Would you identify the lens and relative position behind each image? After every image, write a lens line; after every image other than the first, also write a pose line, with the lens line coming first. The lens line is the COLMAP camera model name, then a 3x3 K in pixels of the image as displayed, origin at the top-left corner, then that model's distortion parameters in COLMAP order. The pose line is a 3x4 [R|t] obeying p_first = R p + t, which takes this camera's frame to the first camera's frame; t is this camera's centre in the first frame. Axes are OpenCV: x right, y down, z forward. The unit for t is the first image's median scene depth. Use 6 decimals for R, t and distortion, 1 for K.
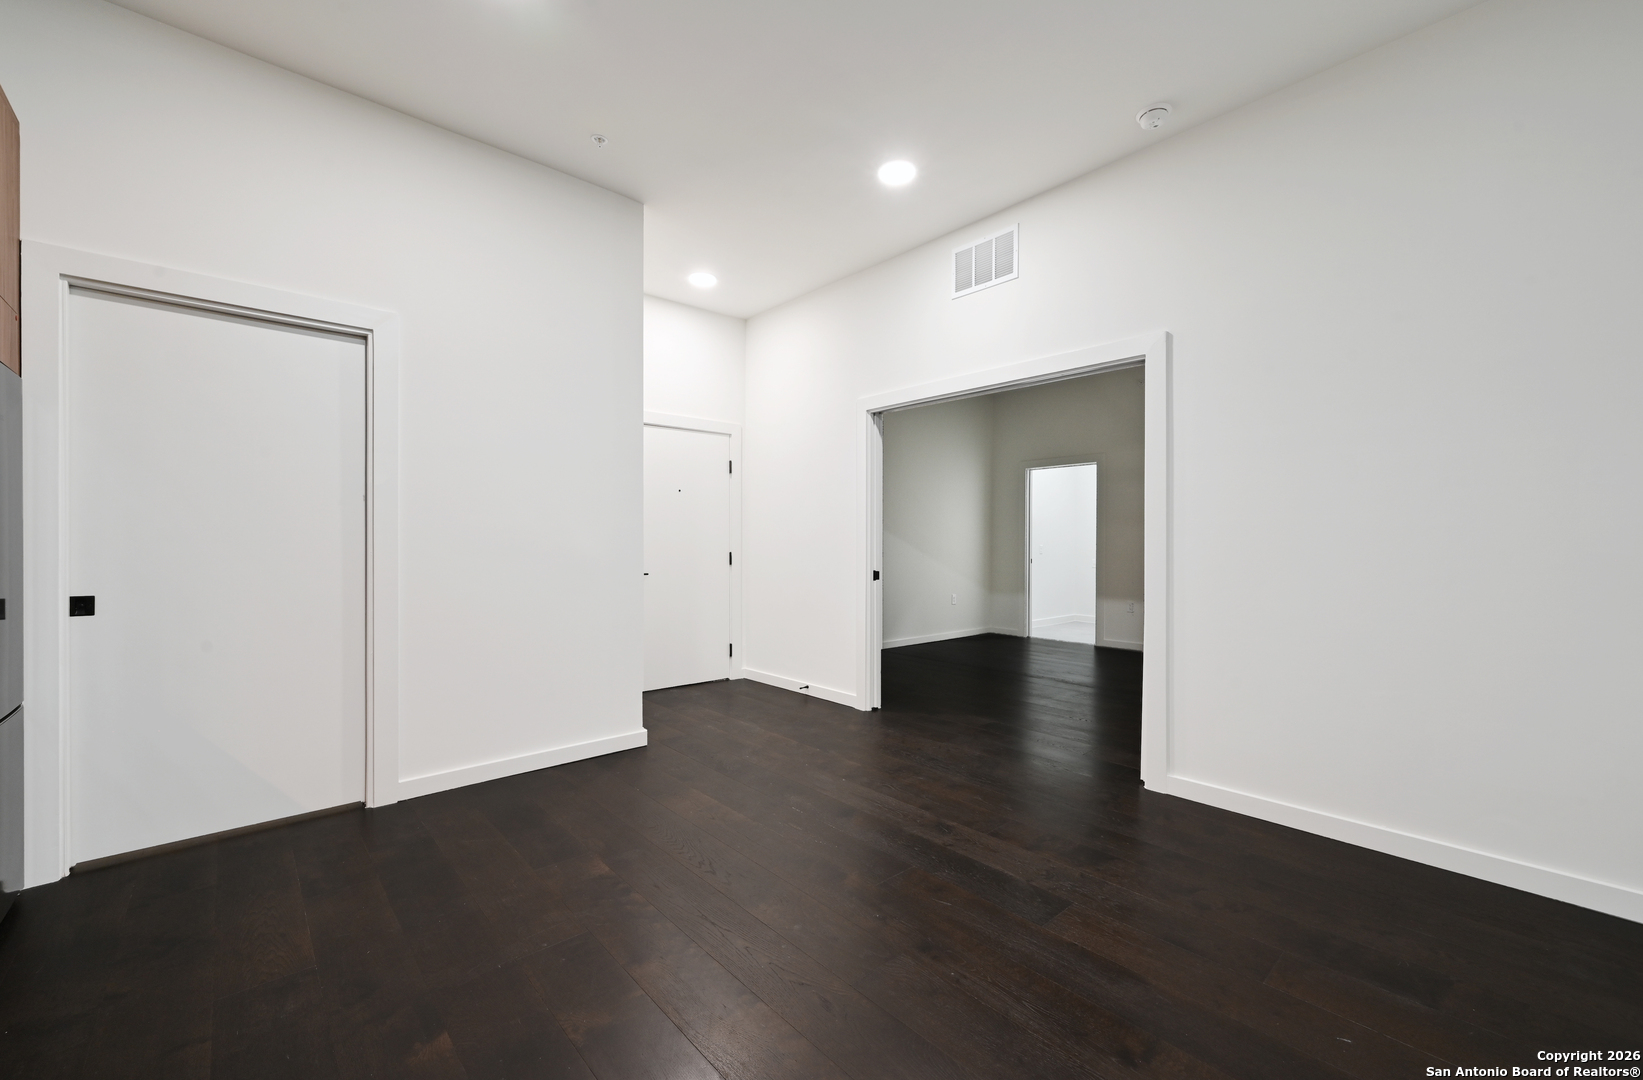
lens RADIAL K [[651.4, 0, 824.3], [0, 651.4, 541.4], [0, 0, 1]] dist [0.001427, -0.000031]
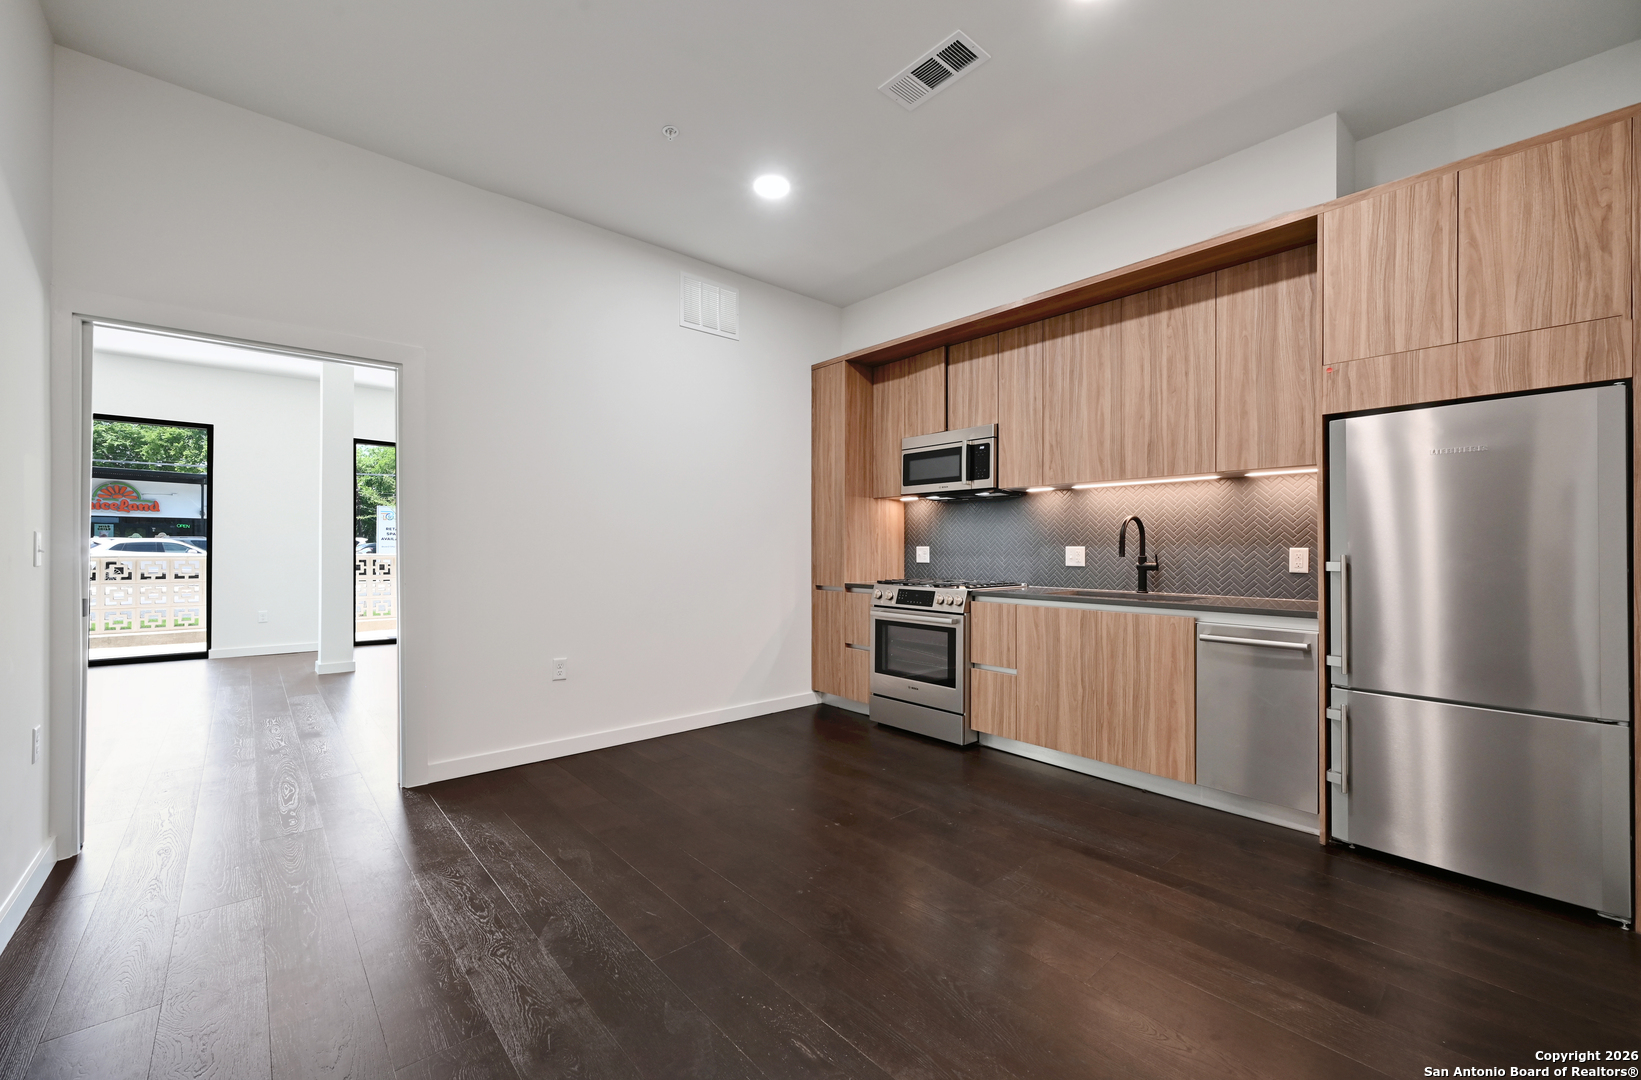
lens RADIAL K [[654.4, 0, 818.7], [0, 654.4, 545.5], [0, 0, 1]] dist [0.000904, -0.000100]
pose [[-0.999910, -0.004467, 0.012625, -0.052442], [-0.004527, 0.999978, -0.004761, -0.000539], [-0.012603, -0.004817, -0.999909, 1.330361]]
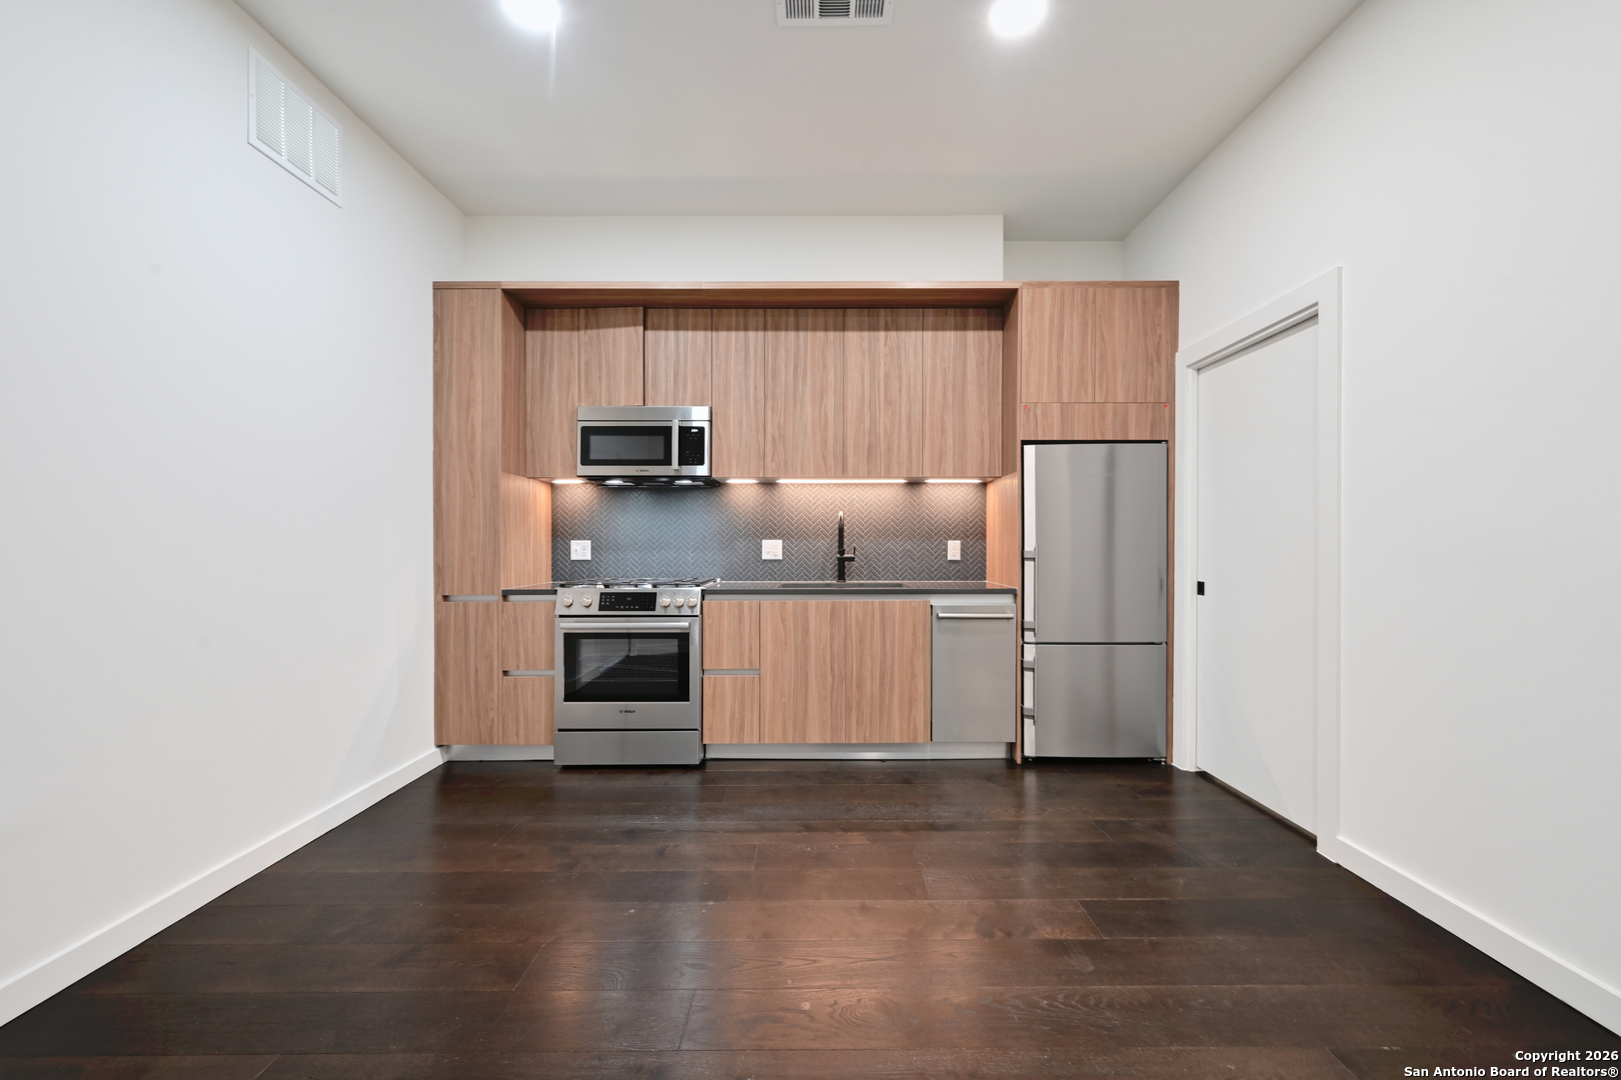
lens RADIAL K [[646.9, 0, 818.6], [0, 646.9, 545.4], [0, 0, 1]] dist [0.000162, 0.000005]
pose [[-0.675603, 0.000268, -0.737265, 0.346534], [-0.000592, 0.999999, 0.000906, 0.002383], [0.737265, 0.001048, -0.675603, 0.980775]]
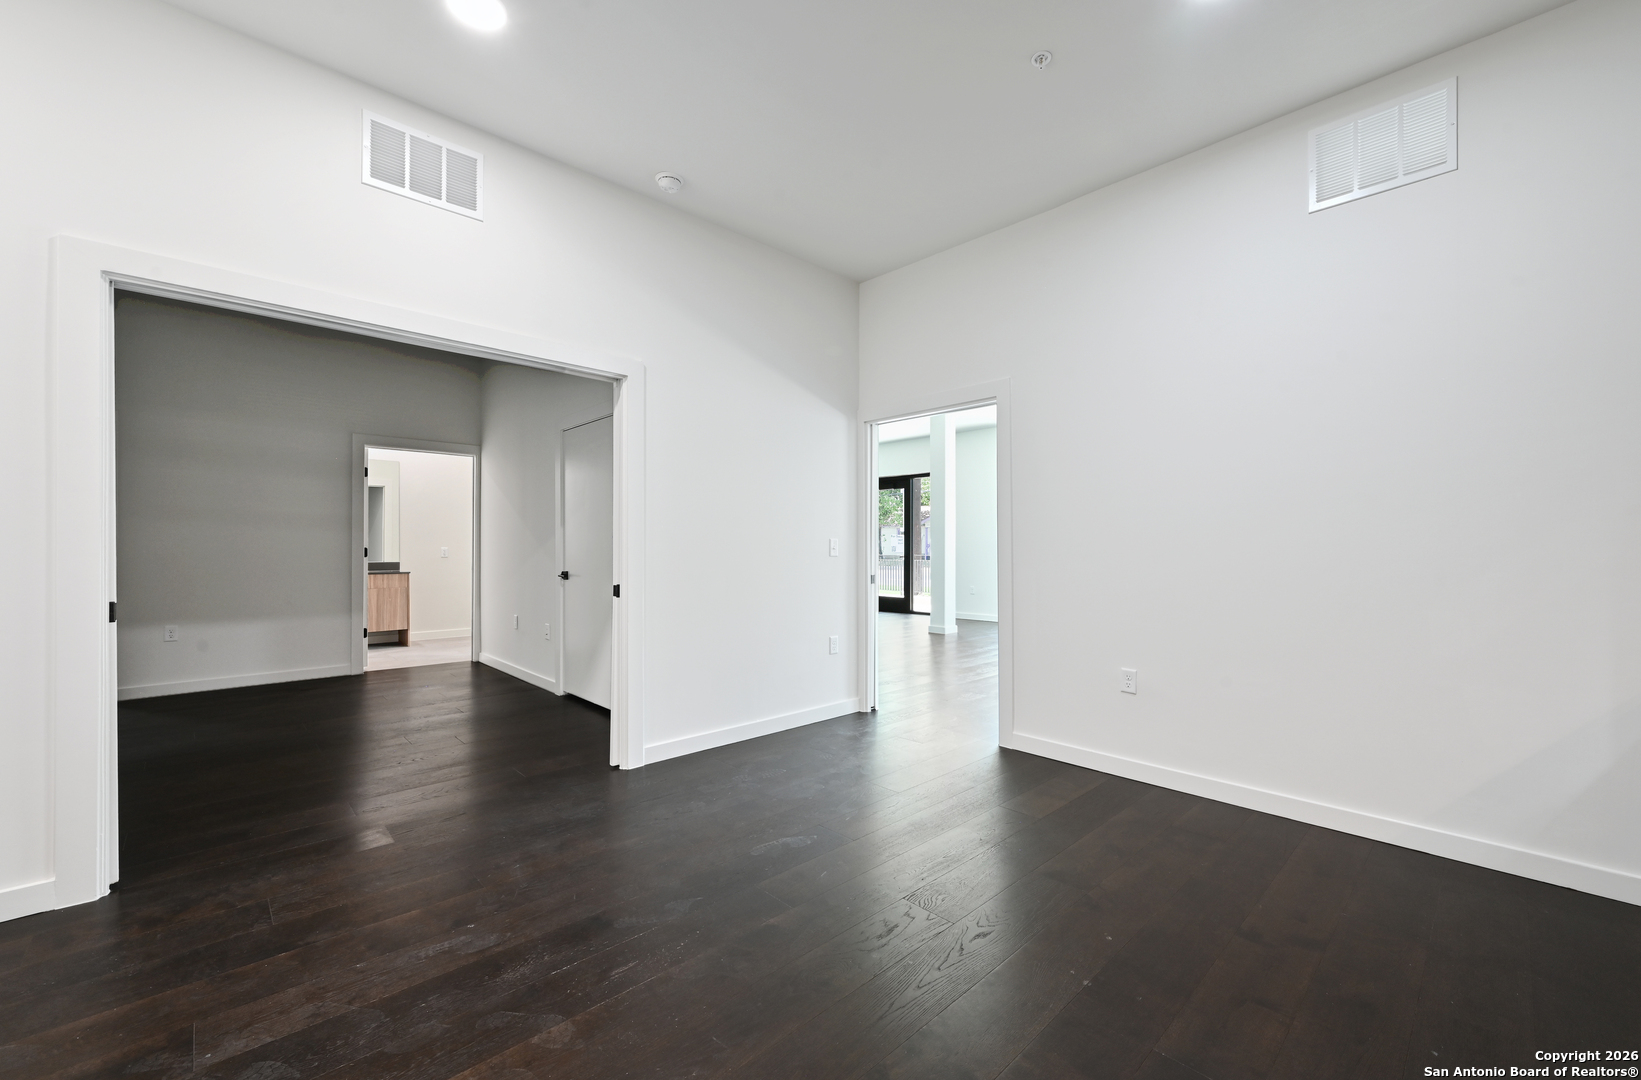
lens RADIAL K [[650.6, 0, 823.3], [0, 650.6, 541.4], [0, 0, 1]] dist [0.001427, -0.000031]
pose [[-0.024018, 0.007097, 0.999686, -0.612159], [-0.003163, 0.999969, -0.007175, 0.000897], [-0.999707, -0.003334, -0.023995, 0.687108]]
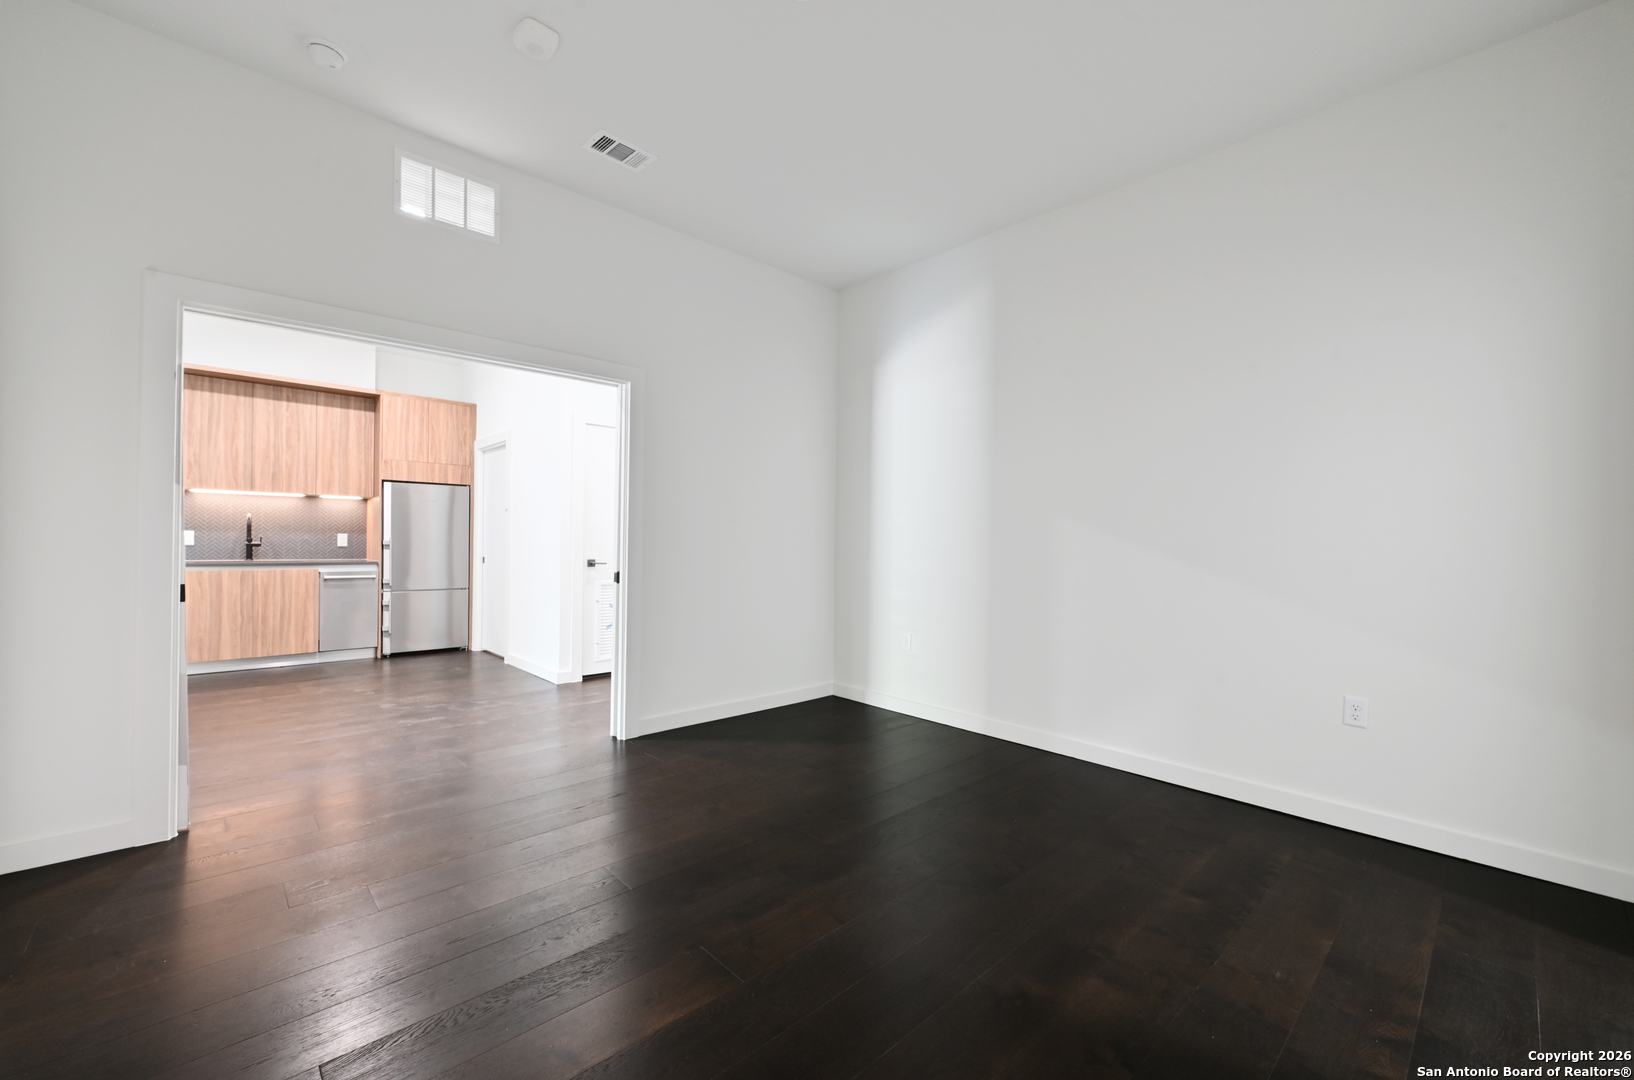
lens RADIAL K [[651.6, 0, 815.2], [0, 651.6, 545.5], [0, 0, 1]] dist [0.000904, -0.000100]
pose [[0.016241, 0.004191, -0.999859, 1.307513], [-0.012605, 0.999913, 0.003987, 0.003609], [0.999789, 0.012538, 0.016292, 1.774917]]
